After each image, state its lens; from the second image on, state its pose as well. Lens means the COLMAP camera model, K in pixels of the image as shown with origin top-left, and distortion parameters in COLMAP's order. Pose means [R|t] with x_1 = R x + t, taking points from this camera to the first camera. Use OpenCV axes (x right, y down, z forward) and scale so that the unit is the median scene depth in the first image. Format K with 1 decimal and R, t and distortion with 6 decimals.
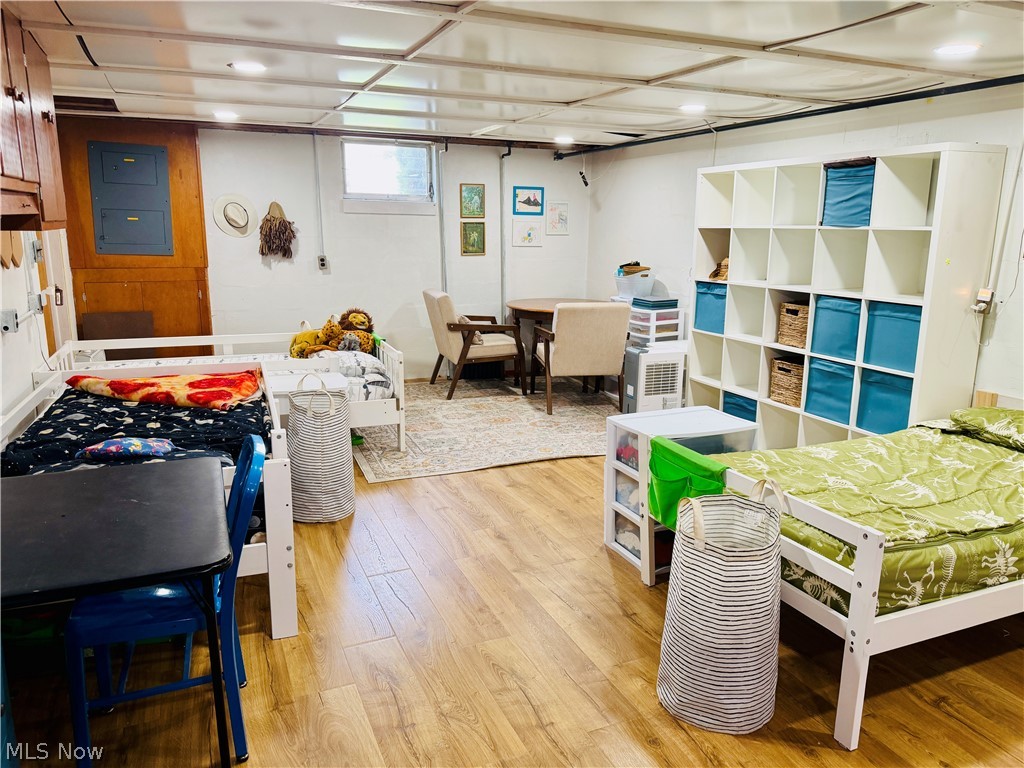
lens RADIAL K [[726.0, 0, 517.1], [0, 726.0, 374.9], [0, 0, 1]] dist [0.001970, -0.009842]
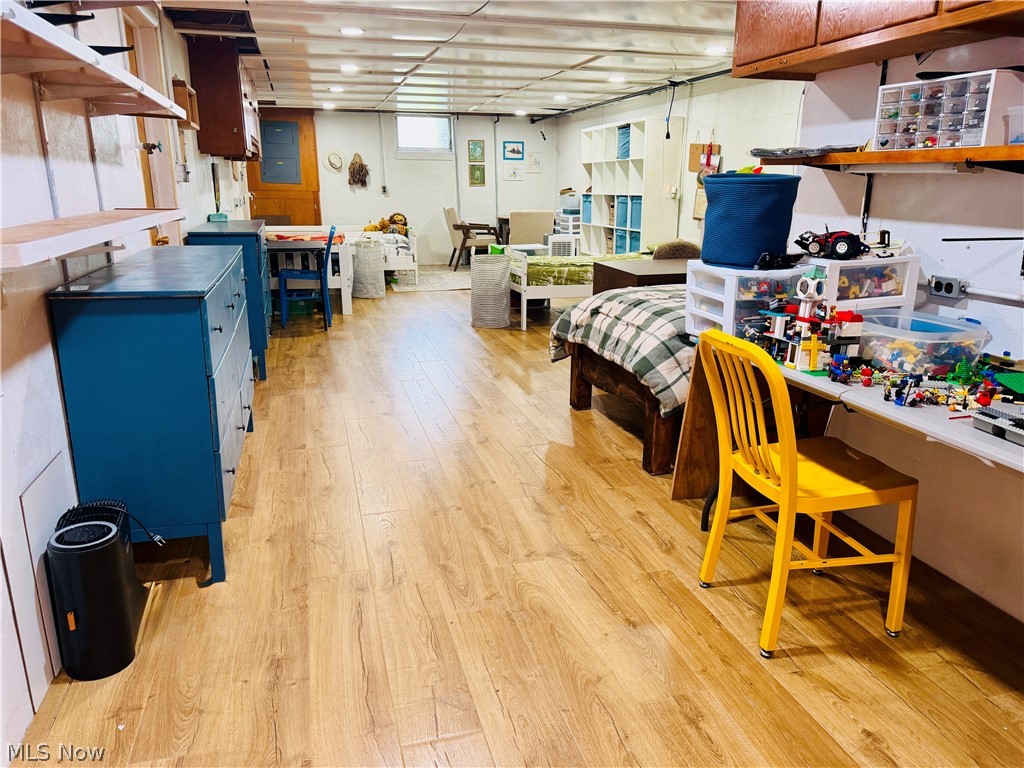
lens RADIAL K [[726.0, 0, 508.2], [0, 726.0, 391.3], [0, 0, 1]] dist [0.001970, -0.009842]
pose [[0.988803, 0.033016, -0.145526, 0.308623], [-0.021977, 0.996802, 0.076827, 0.196052], [0.147597, -0.072769, 0.986367, -0.728563]]
